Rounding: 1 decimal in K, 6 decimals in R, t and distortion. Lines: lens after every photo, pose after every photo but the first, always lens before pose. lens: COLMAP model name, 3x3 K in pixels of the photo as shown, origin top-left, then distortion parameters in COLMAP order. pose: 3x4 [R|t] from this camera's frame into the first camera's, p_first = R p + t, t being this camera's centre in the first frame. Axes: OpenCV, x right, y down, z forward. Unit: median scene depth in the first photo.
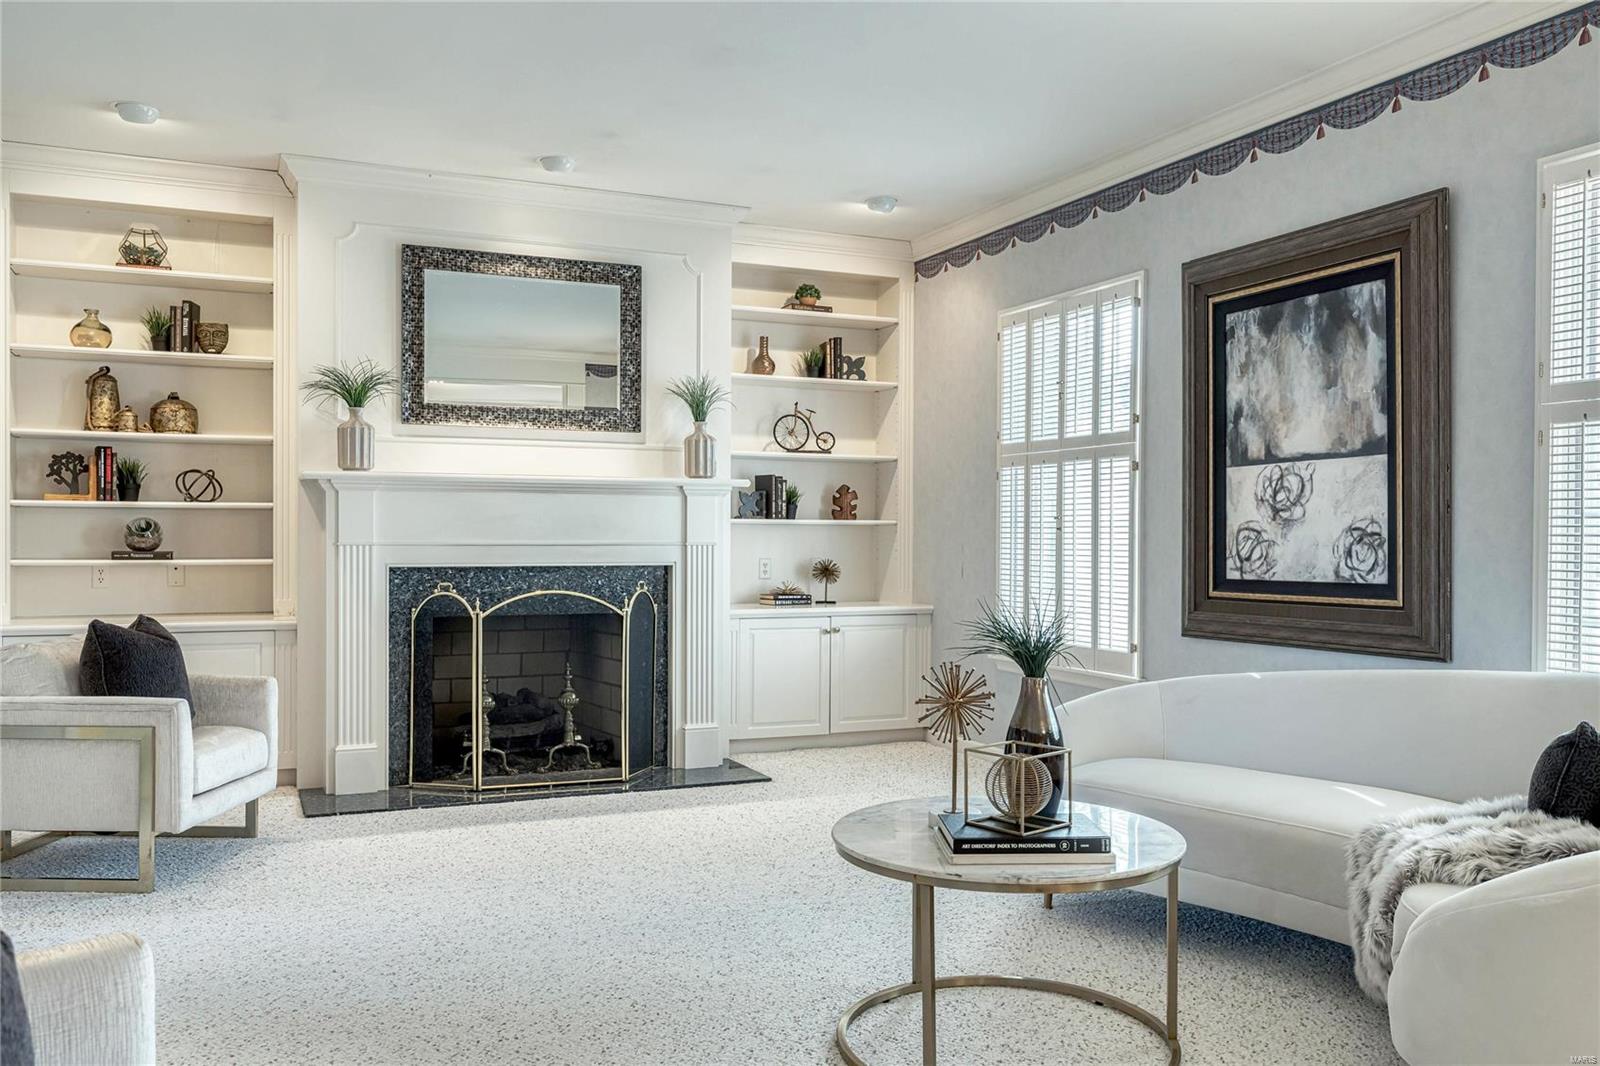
lens RADIAL K [[1361.2, 0, 800.0], [0, 1361.2, 533.0], [0, 0, 1]] dist [0.001747, 0.004324]
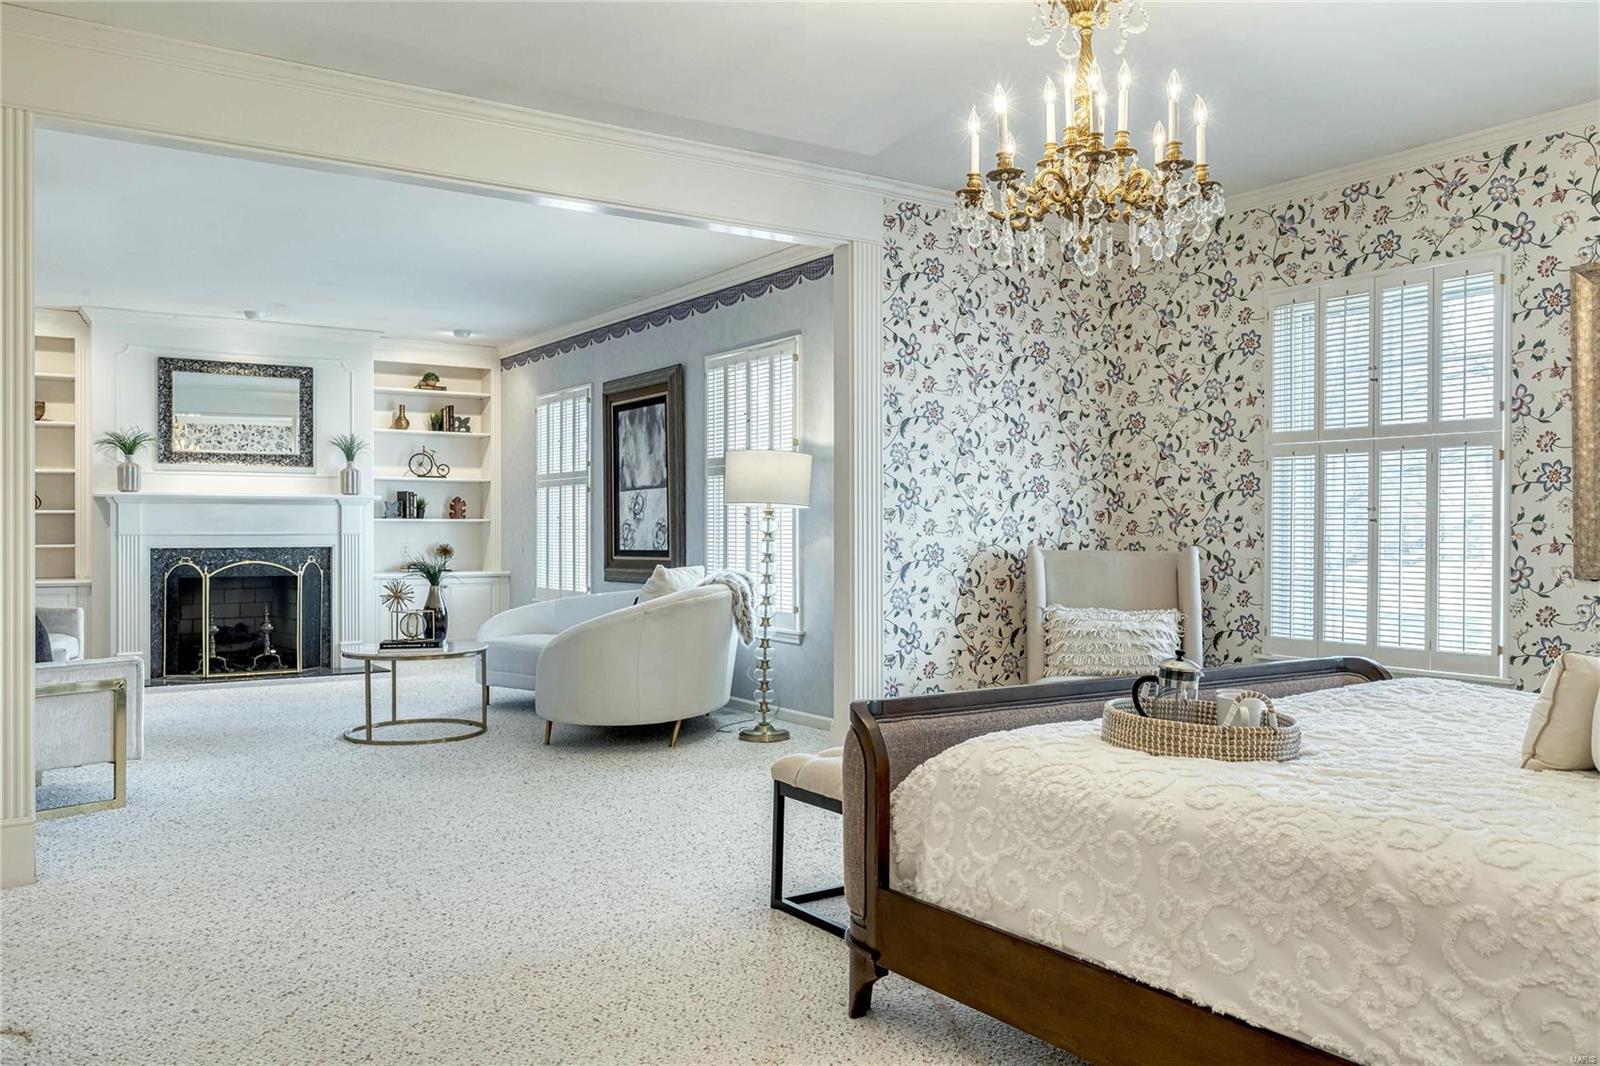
lens RADIAL K [[1271.4, 0, 801.4], [0, 1271.4, 522.6], [0, 0, 1]] dist [0.003488, 0.001283]
pose [[0.984646, -0.003945, 0.174517, 0.209123], [0.004688, 0.999982, -0.003844, 0.002800], [-0.174499, 0.004604, 0.984647, -0.666955]]
